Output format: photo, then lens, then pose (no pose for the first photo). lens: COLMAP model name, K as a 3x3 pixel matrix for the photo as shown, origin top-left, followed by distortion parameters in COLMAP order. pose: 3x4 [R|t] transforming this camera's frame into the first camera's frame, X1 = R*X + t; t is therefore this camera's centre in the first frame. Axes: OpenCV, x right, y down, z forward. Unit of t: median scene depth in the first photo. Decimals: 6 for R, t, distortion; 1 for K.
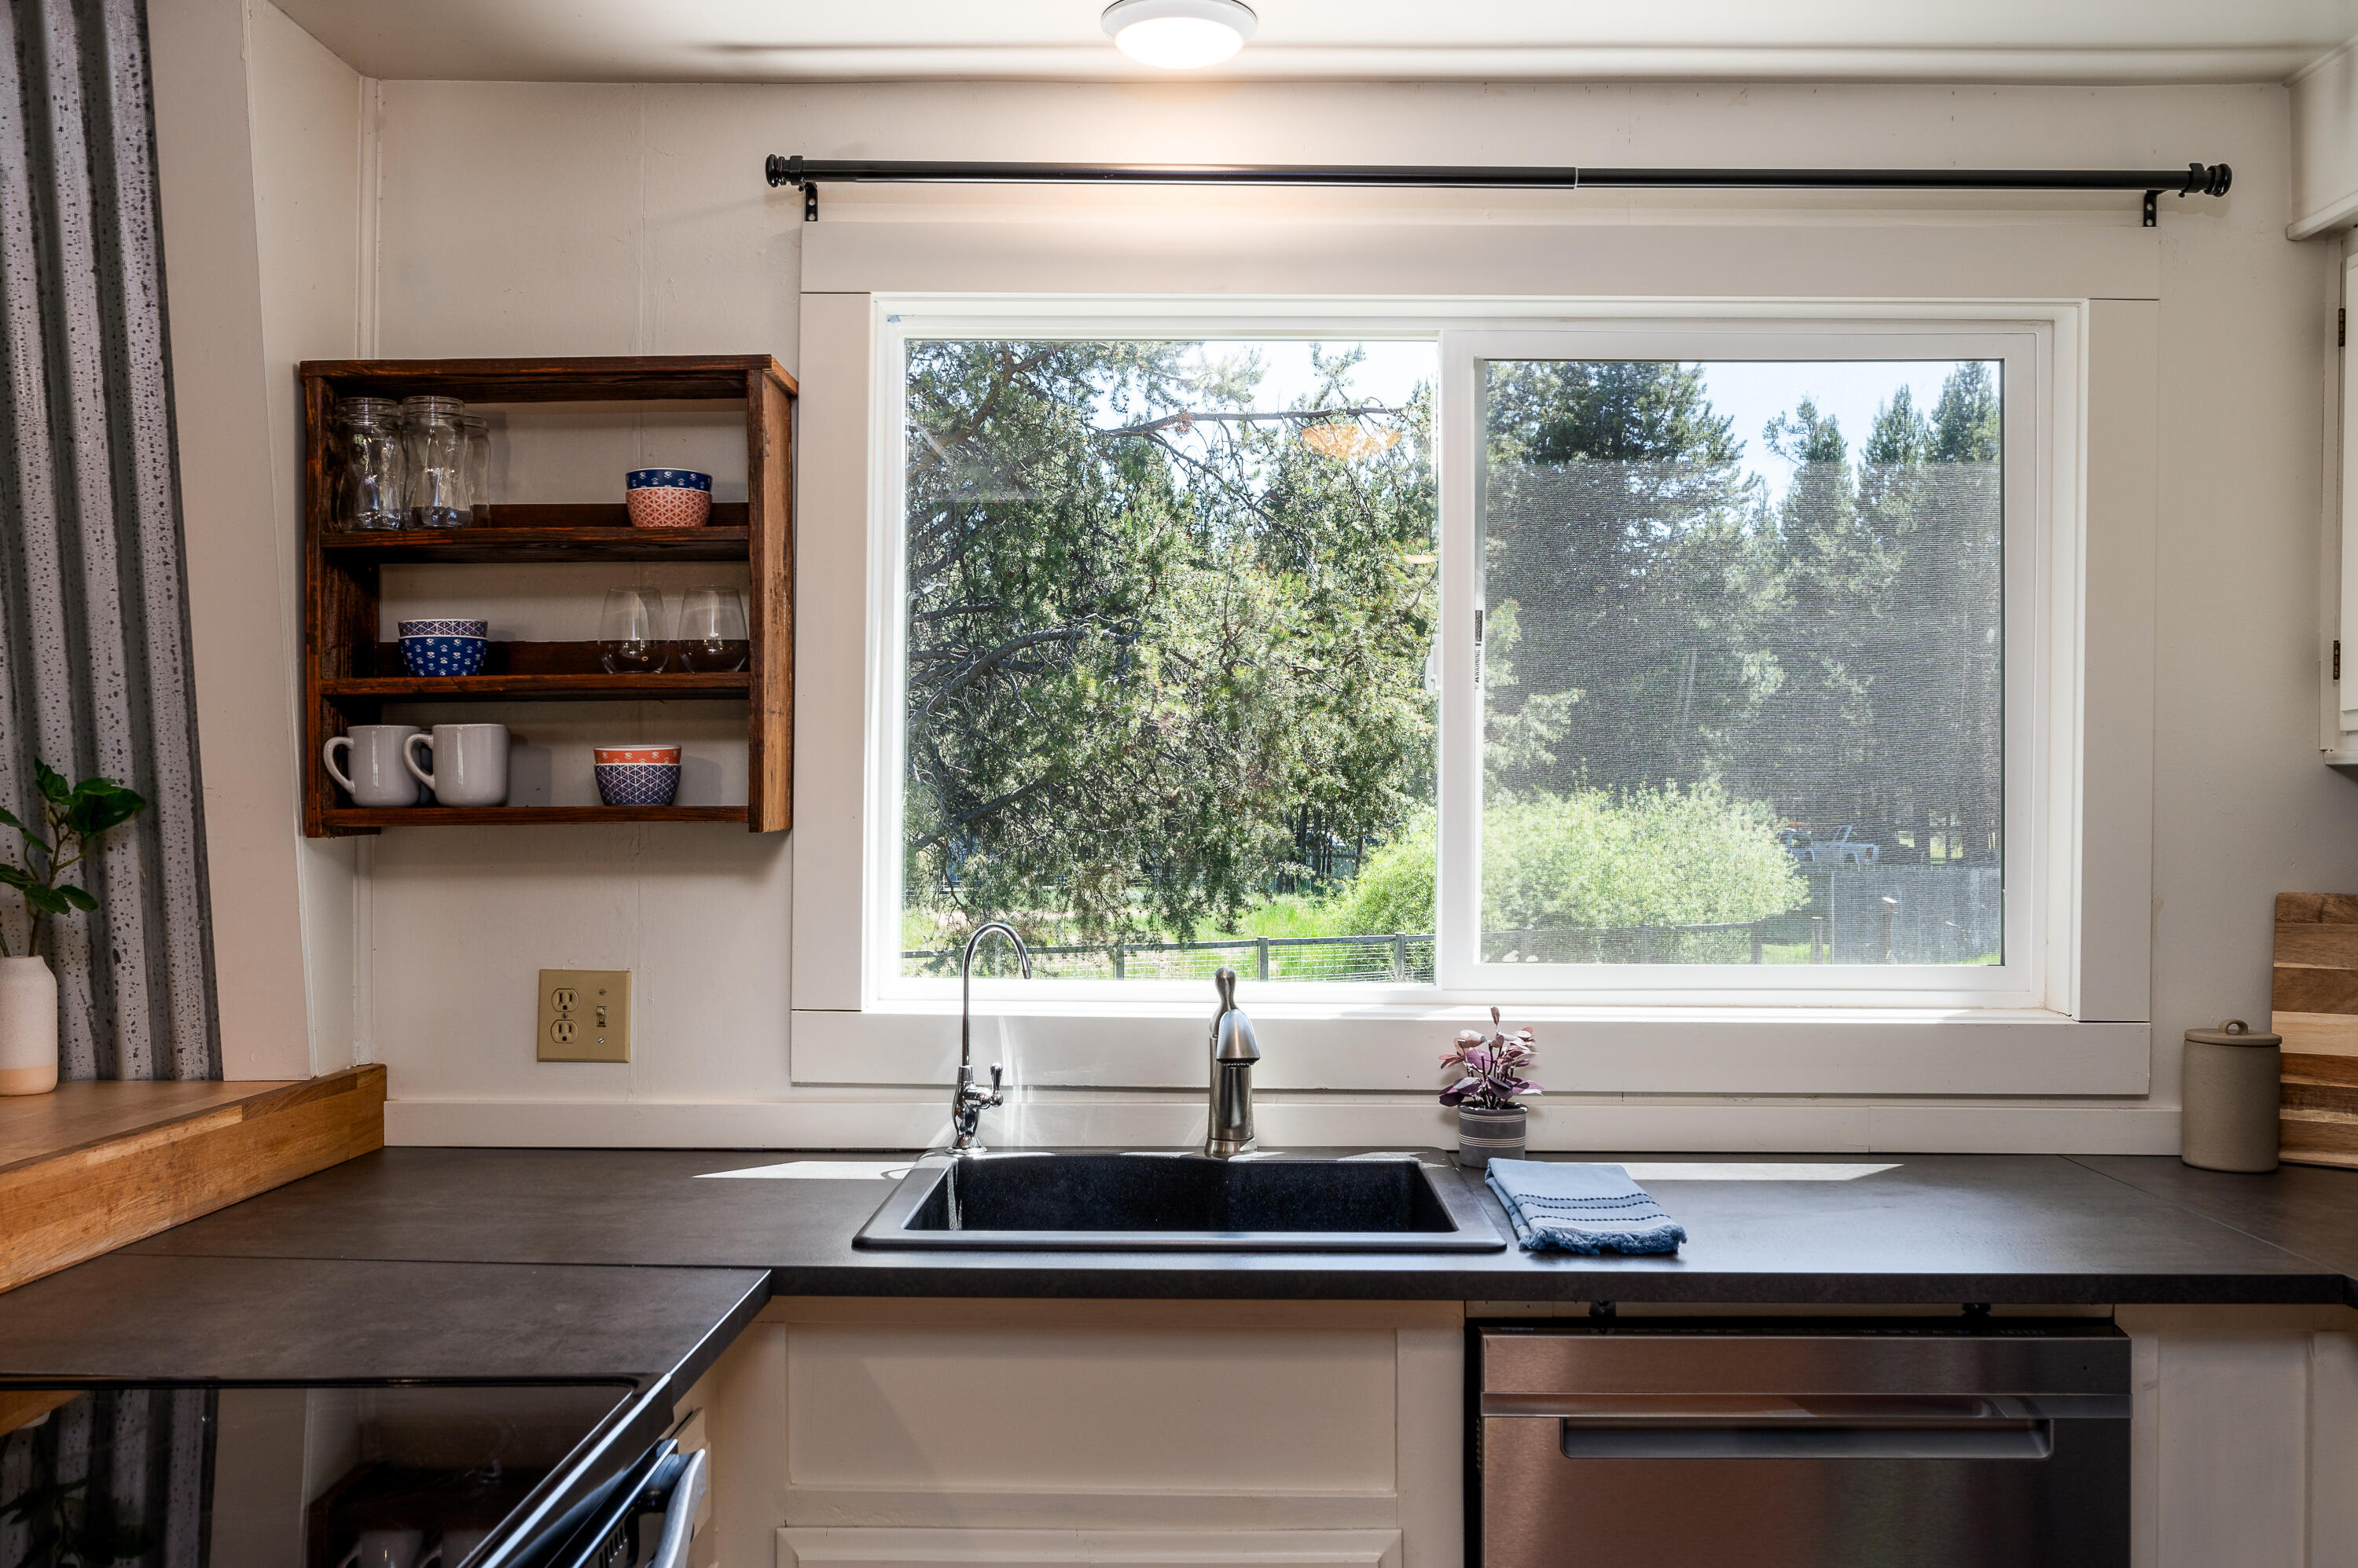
lens RADIAL K [[2079.9, 0, 1191.9], [0, 2079.9, 803.7], [0, 0, 1]] dist [0.007314, -0.011281]
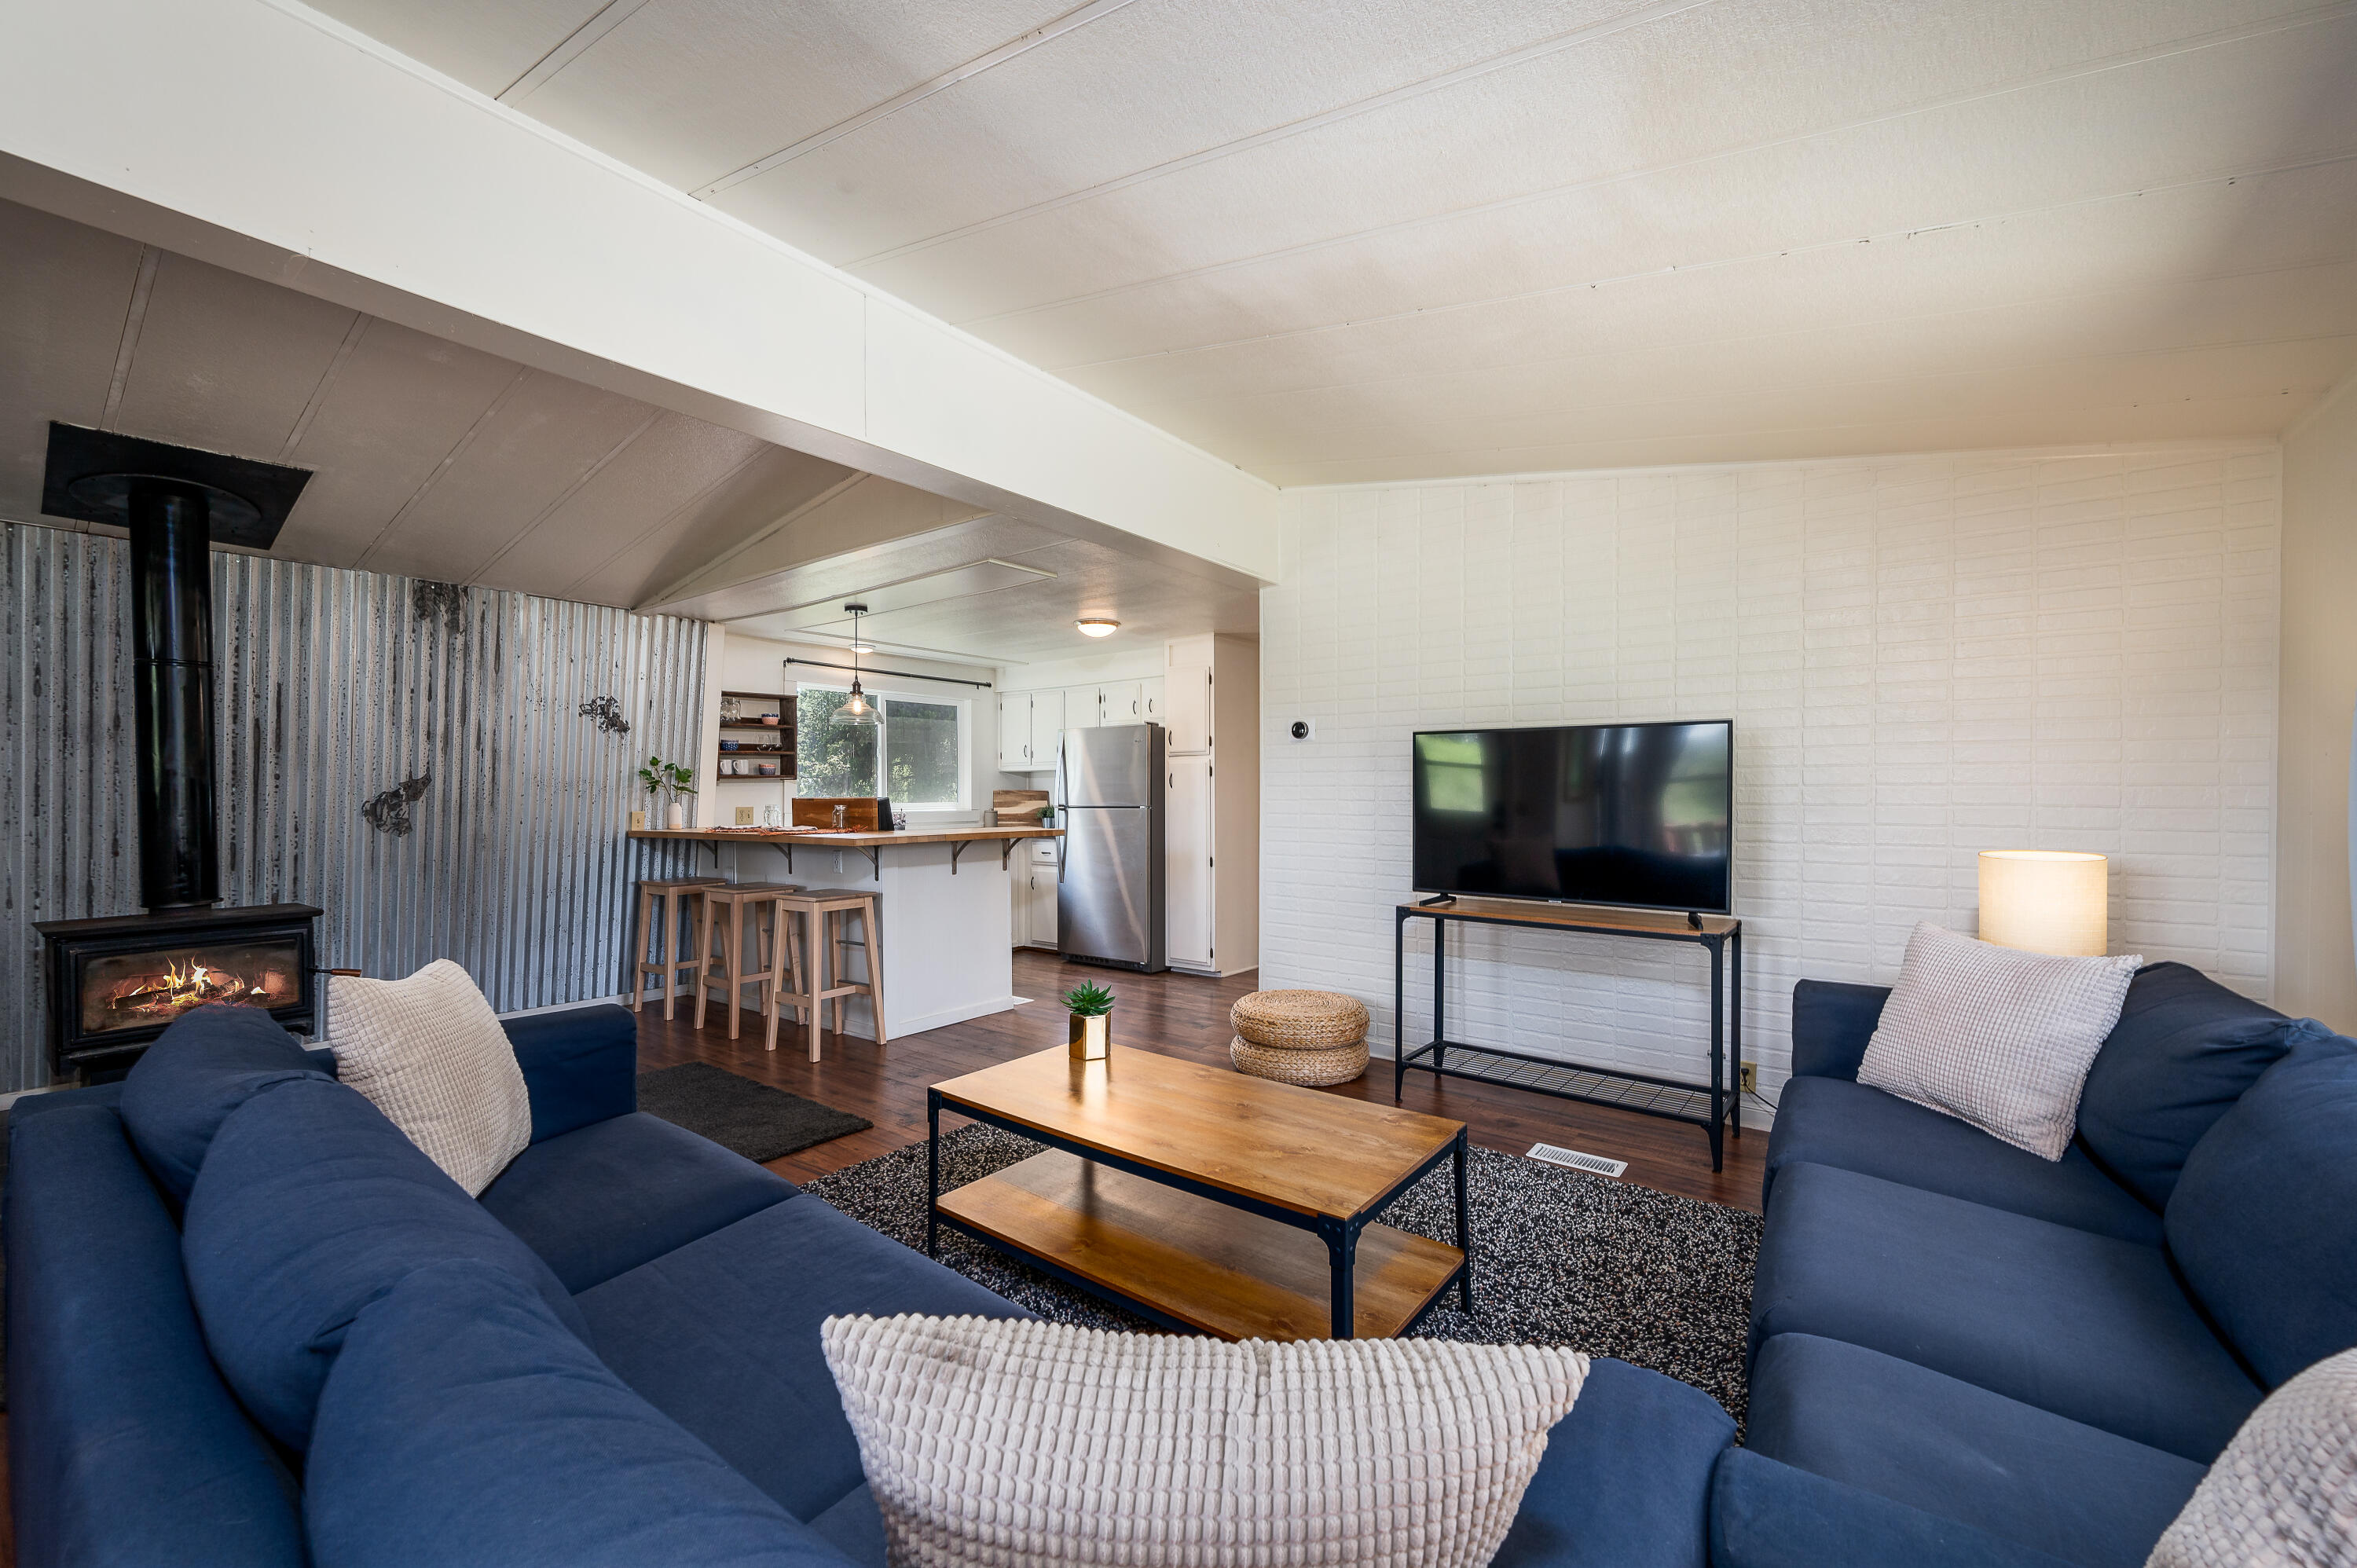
lens RADIAL K [[942.8, 0, 1185.2], [0, 942.8, 796.6], [0, 0, 1]] dist [0.000897, -0.000078]
pose [[0.592195, -0.010136, 0.805731, -1.558843], [0.006728, 0.999948, 0.007635, 0.044654], [-0.805767, 0.000899, 0.592232, -1.293524]]
